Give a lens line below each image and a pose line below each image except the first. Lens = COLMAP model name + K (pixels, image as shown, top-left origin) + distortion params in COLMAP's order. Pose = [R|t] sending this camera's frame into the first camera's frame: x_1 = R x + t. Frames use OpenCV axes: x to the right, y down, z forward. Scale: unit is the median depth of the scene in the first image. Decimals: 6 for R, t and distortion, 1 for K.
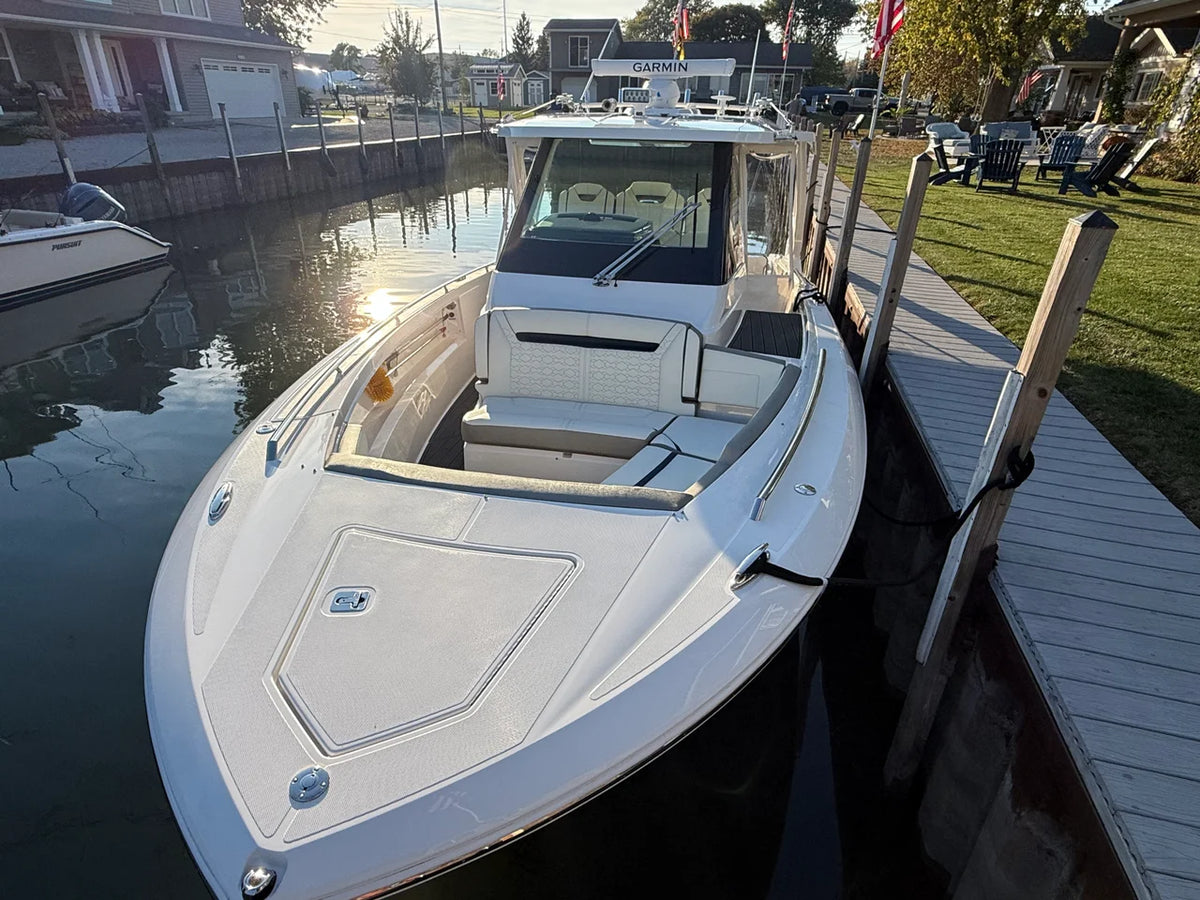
lens RADIAL K [[696.6, 0, 605.7], [0, 696.6, 452.9], [0, 0, 1]] dist [-0.003043, 0.000550]
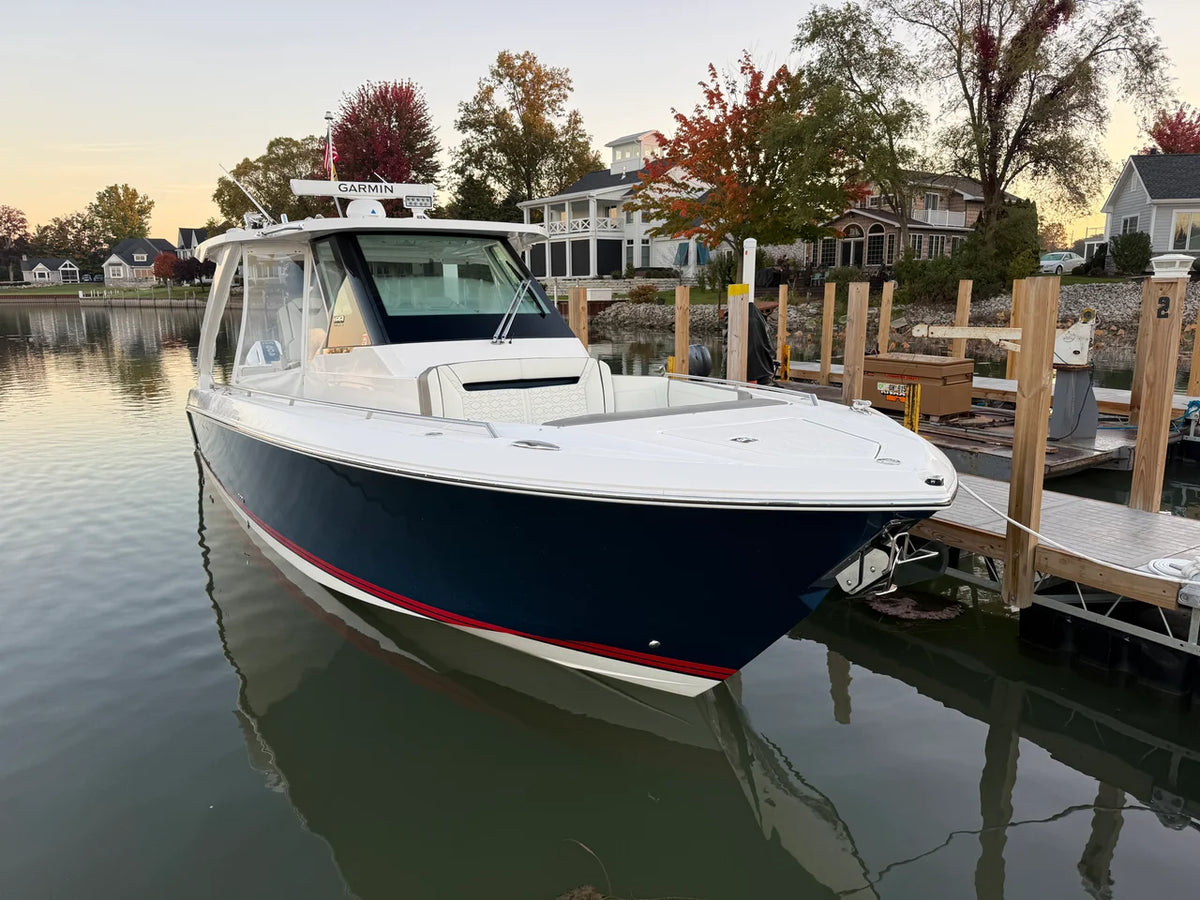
lens RADIAL K [[848.9, 0, 596.0], [0, 848.9, 455.4], [0, 0, 1]] dist [0.058057, -0.055909]
pose [[0.750816, -0.159872, 0.640871, -0.786368], [0.328807, 0.931966, -0.152726, 0.182363], [-0.572853, 0.325392, 0.752302, -0.046724]]
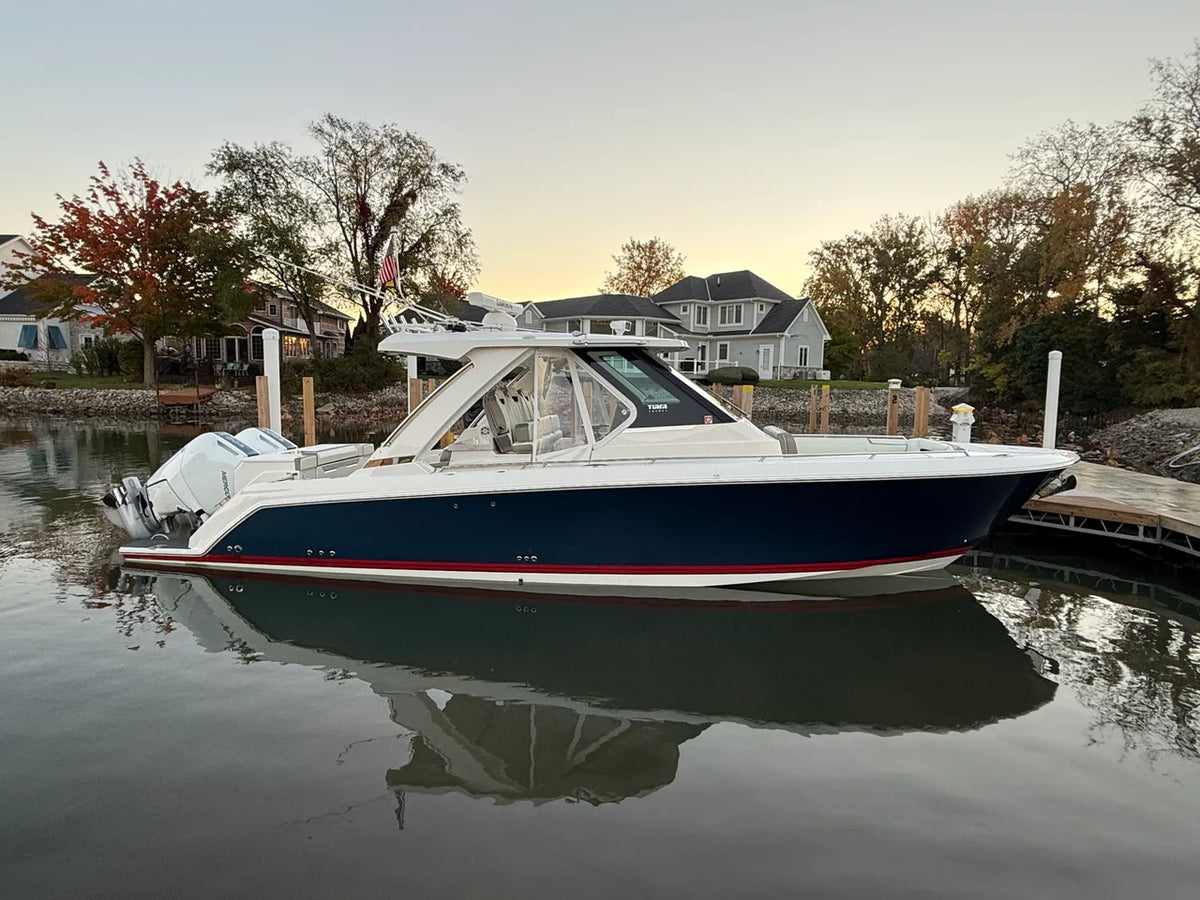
lens RADIAL K [[696.6, 0, 597.9], [0, 696.6, 458.1], [0, 0, 1]] dist [-0.003043, 0.000550]
pose [[-0.067991, -0.137717, 0.988135, -1.837117], [0.439596, 0.884967, 0.153585, -0.585997], [-0.895619, 0.444823, 0.000370, 1.352102]]
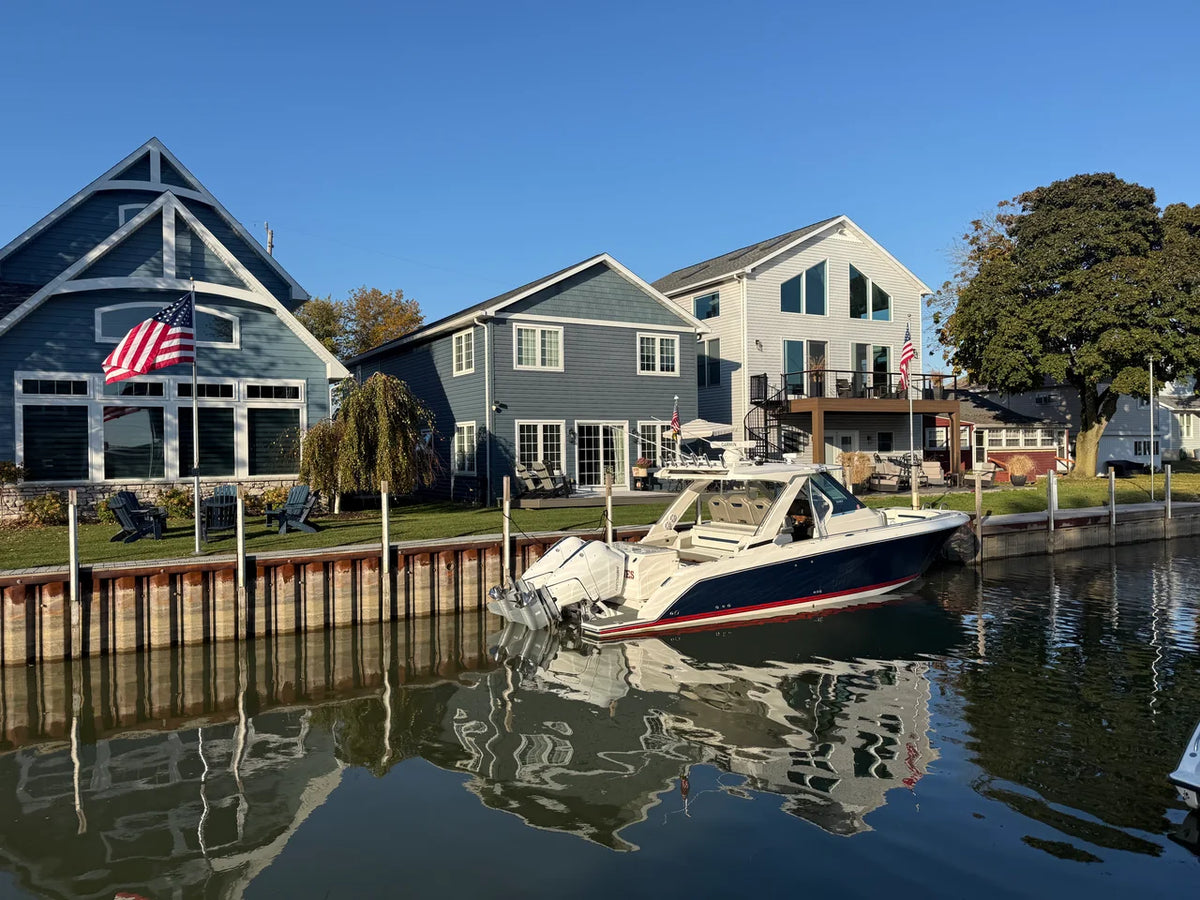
lens RADIAL K [[848.9, 0, 611.1], [0, 848.9, 449.1], [0, 0, 1]] dist [0.058057, -0.055909]
pose [[-0.657674, -0.013579, 0.753180, -2.341523], [0.343535, 0.884409, 0.315918, -2.090697], [-0.670409, 0.466515, -0.576988, 3.863230]]
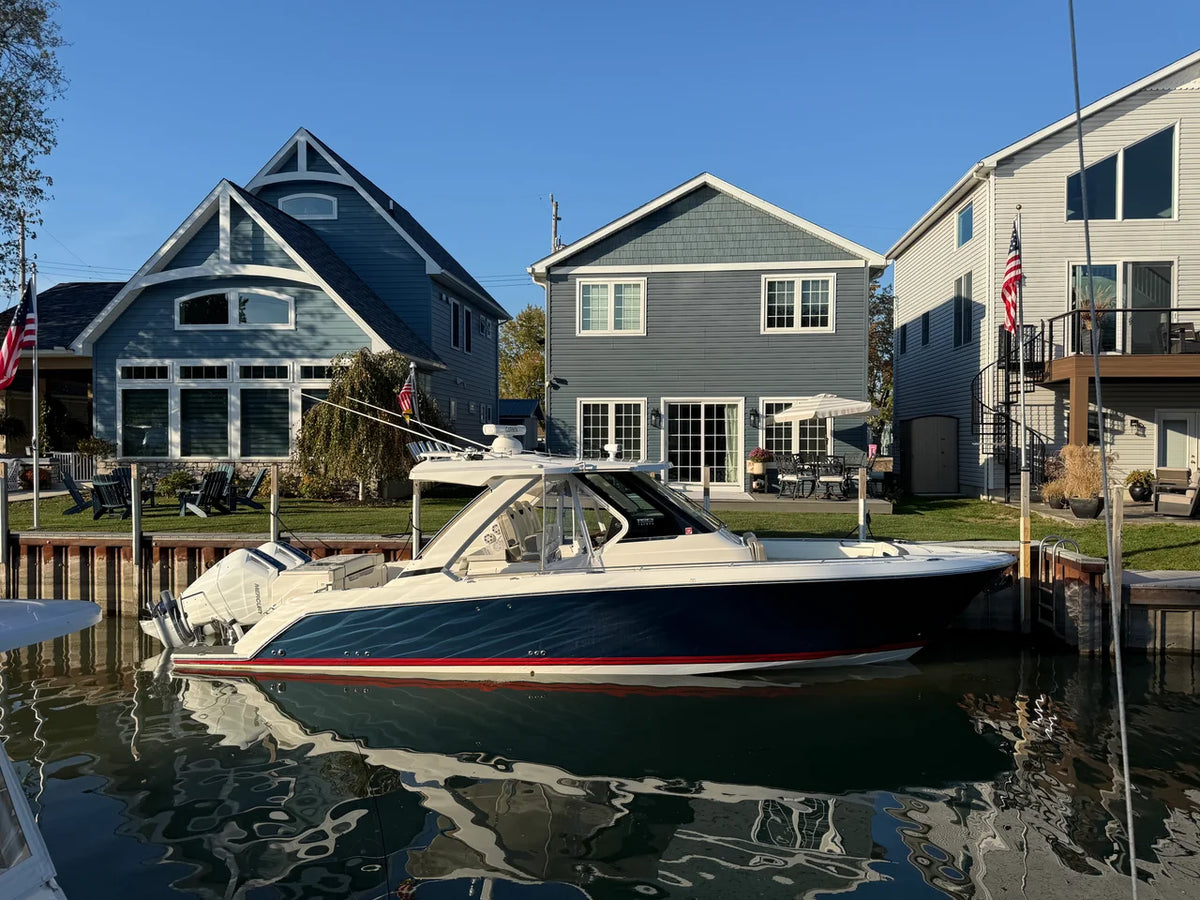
lens RADIAL K [[955.9, 0, 600.6], [0, 955.9, 455.2], [0, 0, 1]] dist [0.057793, -0.057545]
pose [[-0.075906, -0.039939, 0.996315, -2.823018], [0.453904, 0.888282, 0.070190, -0.781247], [-0.887811, 0.457559, -0.049298, 1.329838]]
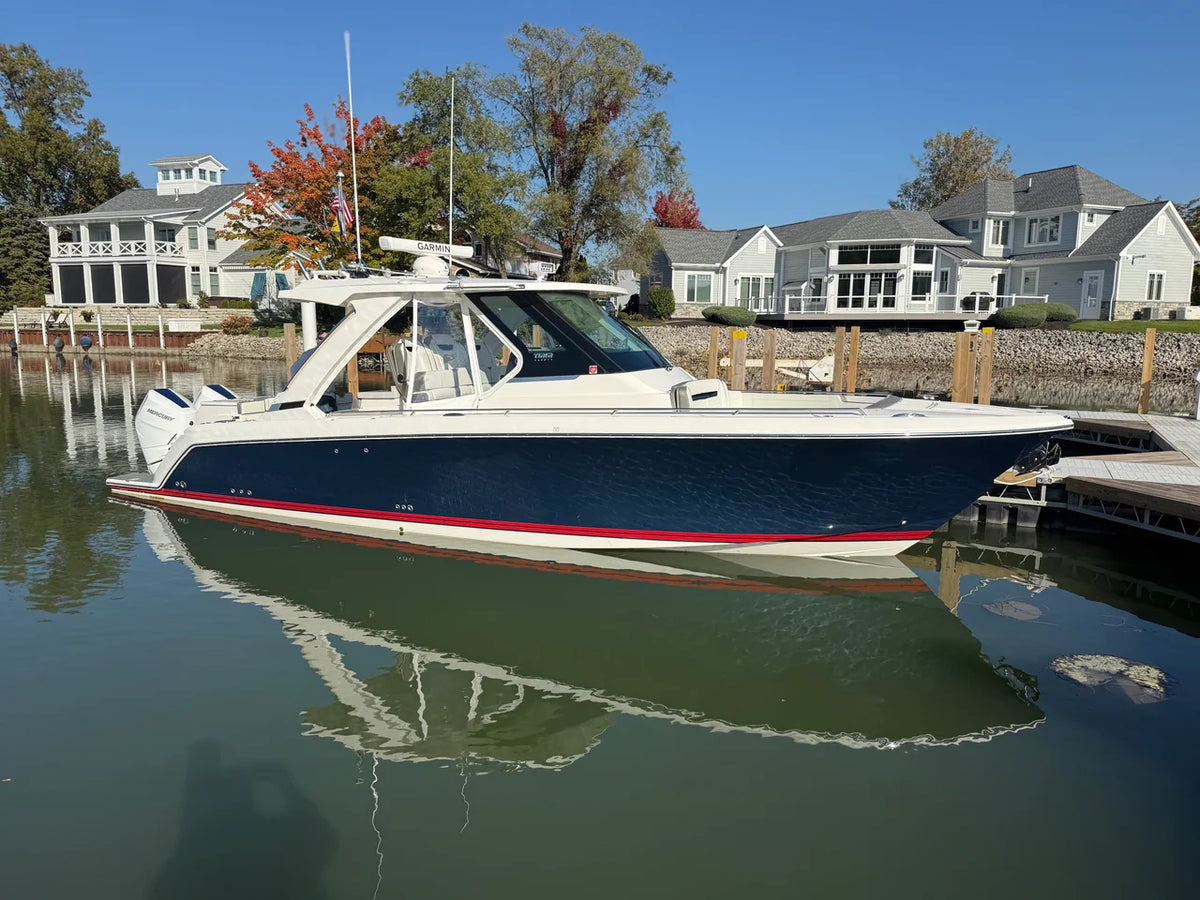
lens RADIAL K [[848.9, 0, 591.2], [0, 848.9, 463.5], [0, 0, 1]] dist [0.058057, -0.055909]
pose [[0.291749, -0.180692, 0.939273, -1.962059], [0.437797, 0.898319, 0.036829, -0.190367], [-0.850421, 0.400466, 0.341190, 0.548109]]
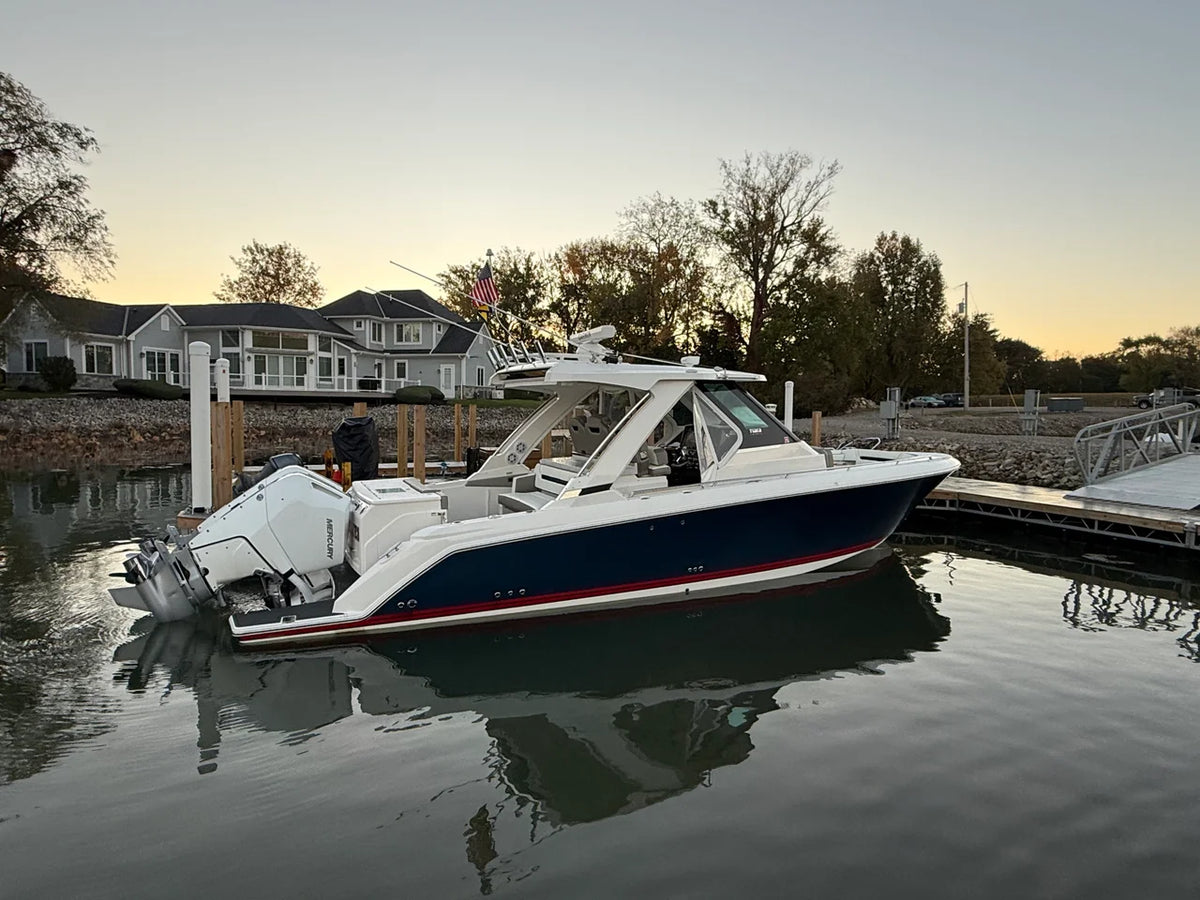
lens RADIAL K [[696.6, 0, 608.7], [0, 696.6, 455.1], [0, 0, 1]] dist [-0.003043, 0.000550]
pose [[-0.600733, -0.094418, 0.793855, -1.536946], [0.335624, 0.871470, 0.357626, -1.164726], [-0.725587, 0.481275, -0.491832, 2.480029]]
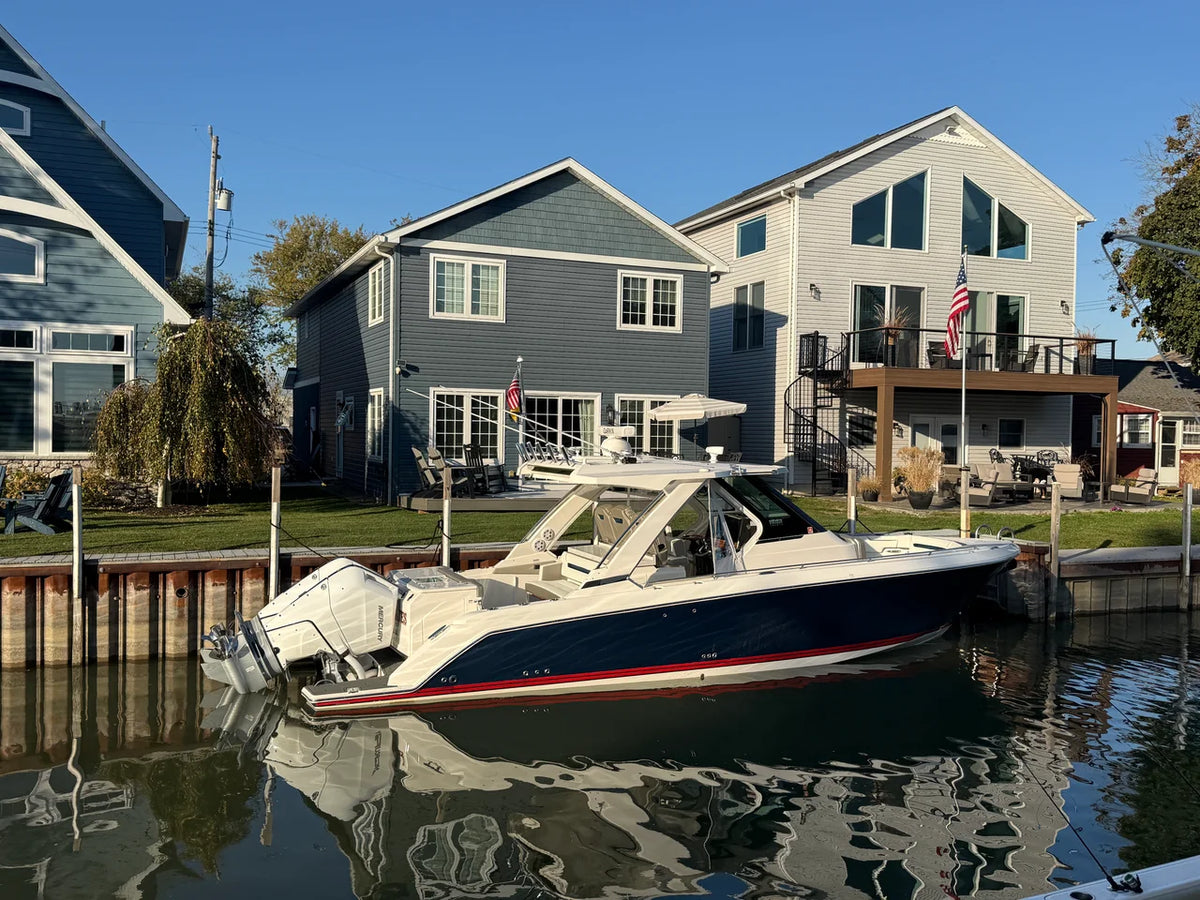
lens RADIAL K [[1101.7, 0, 623.1], [0, 1101.7, 439.6], [0, 0, 1]] dist [0.030133, 0.000000]
pose [[-0.550810, -0.038937, 0.833722, -2.611985], [0.356065, 0.892487, 0.276921, -1.629283], [-0.754868, 0.449390, -0.477727, 2.921065]]
